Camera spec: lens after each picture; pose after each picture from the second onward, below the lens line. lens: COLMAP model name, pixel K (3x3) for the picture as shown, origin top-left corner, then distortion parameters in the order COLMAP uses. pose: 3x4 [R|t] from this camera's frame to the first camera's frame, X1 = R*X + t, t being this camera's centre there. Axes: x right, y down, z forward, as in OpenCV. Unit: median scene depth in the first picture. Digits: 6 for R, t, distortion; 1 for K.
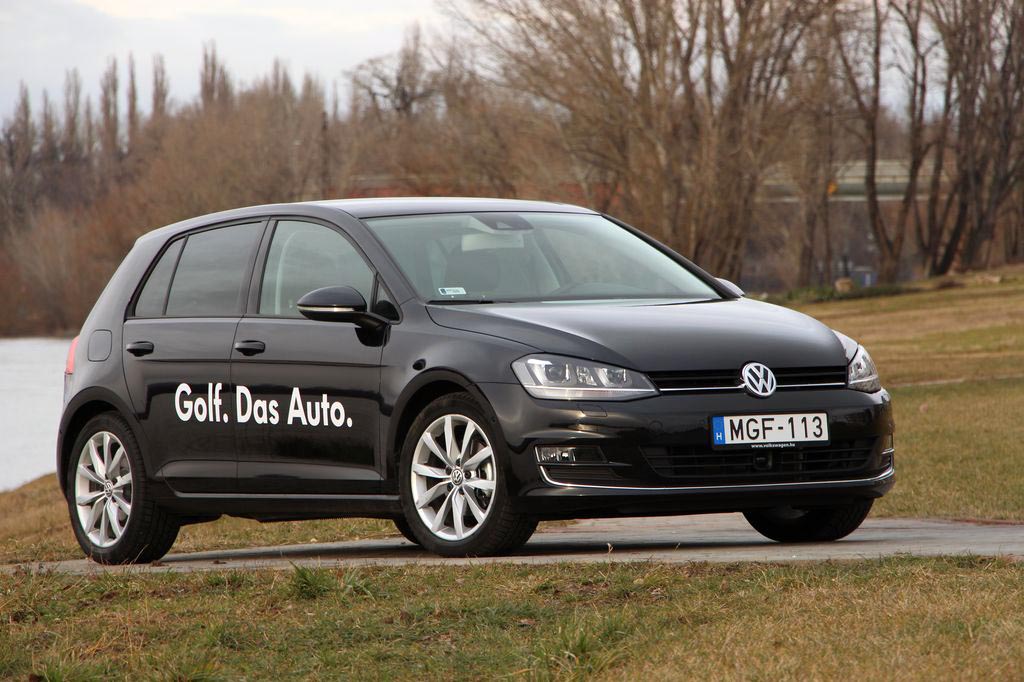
lens RADIAL K [[5916.3, 0, 516.7], [0, 5916.3, 335.9], [0, 0, 1]] dist [2.409051, 9.051628]
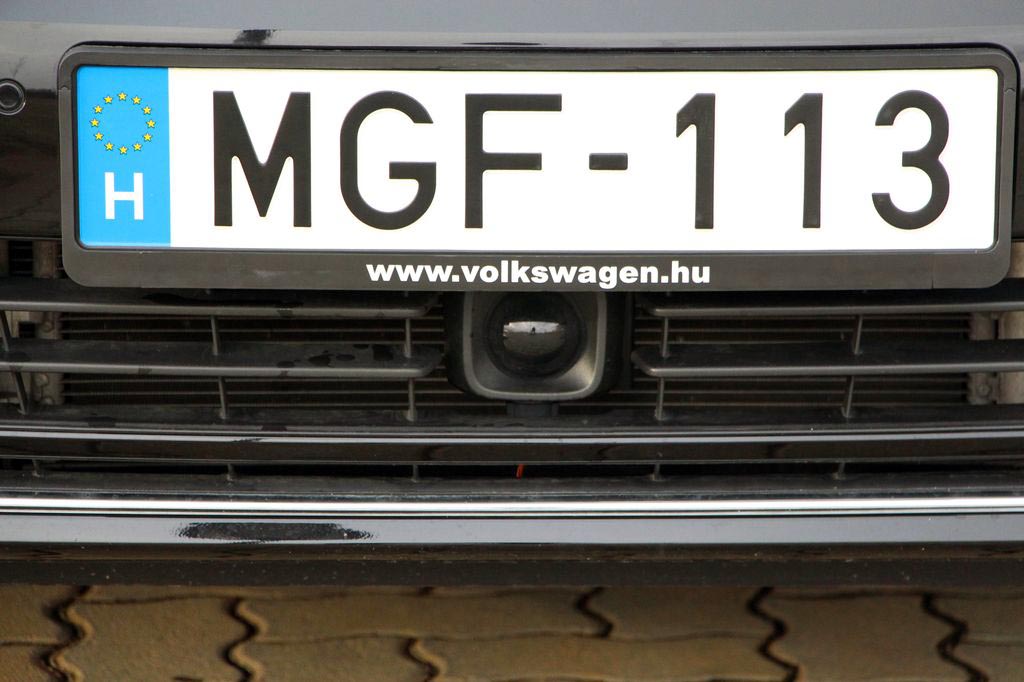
lens RADIAL K [[6027.8, 0, 509.2], [0, 6027.8, 341.8], [0, 0, 1]] dist [2.467519, -6.841463]
pose [[0.843504, 0.142279, -0.517935, 0.121459], [-0.027589, 0.974482, 0.222762, -0.014298], [0.536413, -0.173611, 0.825906, 0.856614]]
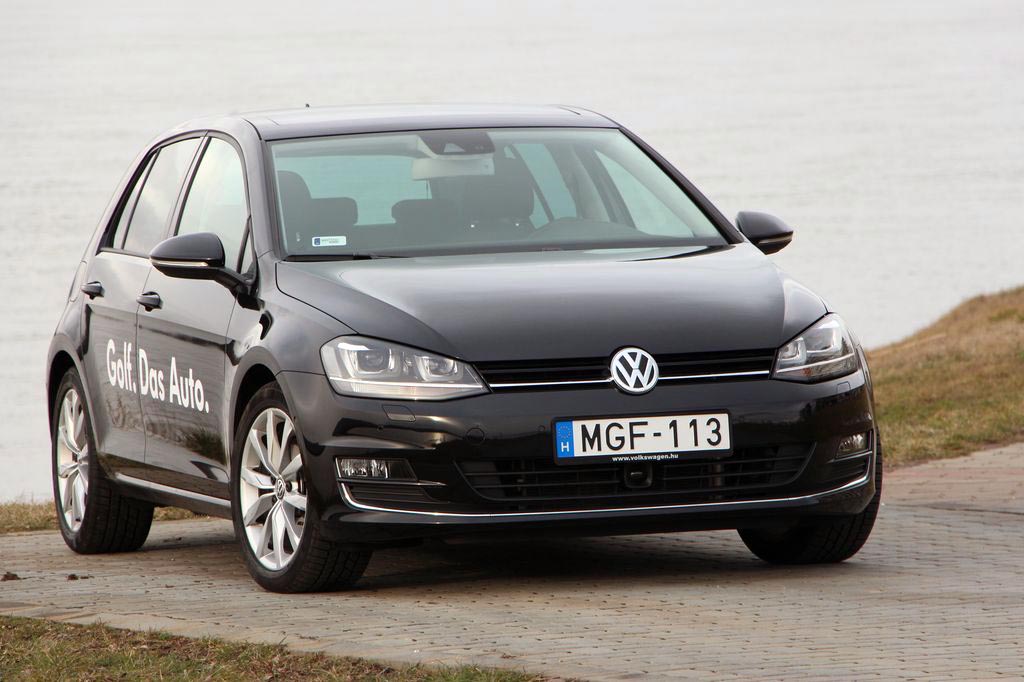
lens RADIAL K [[6027.8, 0, 509.2], [0, 6027.8, 341.8], [0, 0, 1]] dist [2.467519, -6.841463]
pose [[0.959870, 0.008908, -0.280305, 0.240438], [0.006488, 0.998523, 0.053949, -0.037963], [0.280371, -0.053603, 0.958394, 0.245762]]
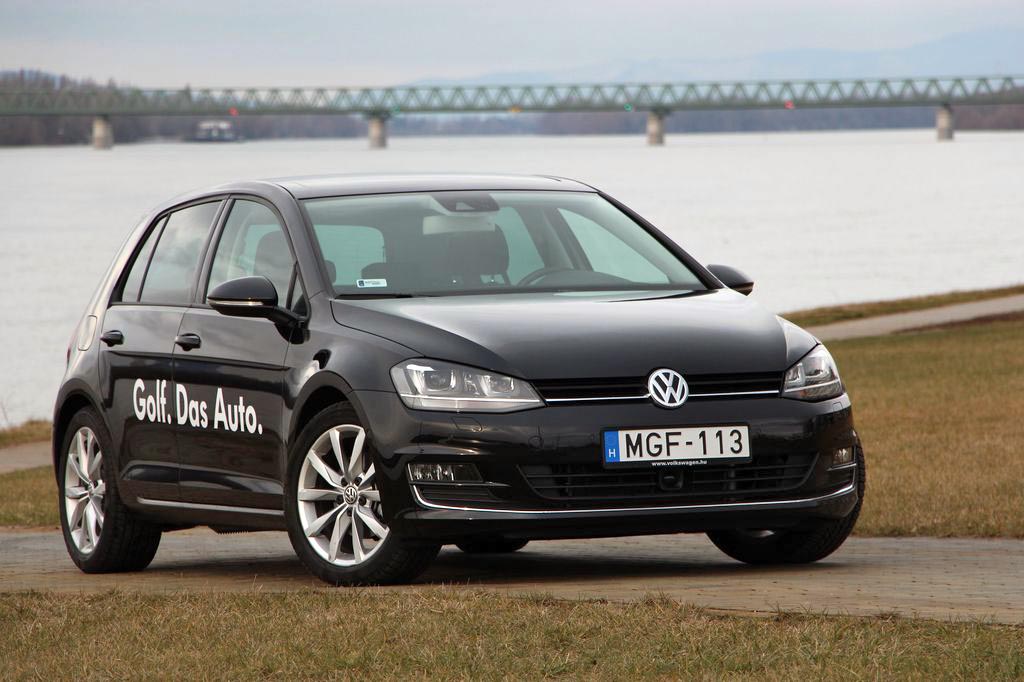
lens RADIAL K [[6027.8, 0, 509.2], [0, 6027.8, 341.8], [0, 0, 1]] dist [2.467519, -6.841463]
pose [[0.983026, 0.003979, -0.183425, 0.180231], [-0.000116, 0.999778, 0.021066, -0.018270], [0.183468, -0.020687, 0.982808, 0.109775]]
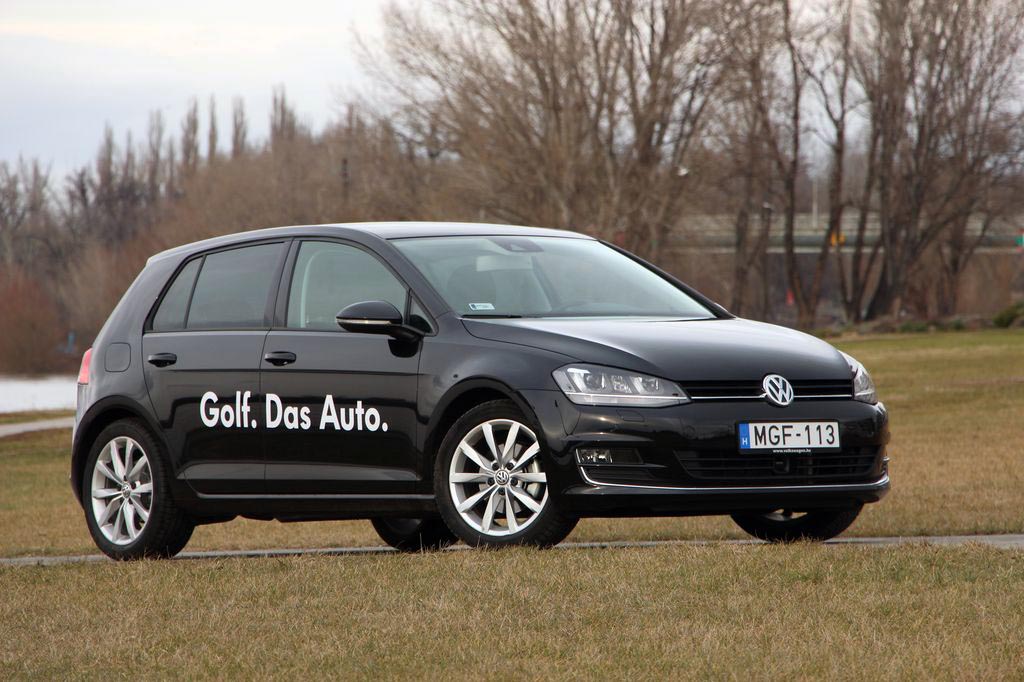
lens RADIAL K [[5916.3, 0, 516.7], [0, 5916.3, 335.9], [0, 0, 1]] dist [2.409051, 9.051628]
pose [[0.996704, 0.013520, 0.079992, -0.092560], [-0.012437, 0.999824, -0.014029, 0.013101], [-0.080168, 0.012988, 0.996697, -0.077311]]
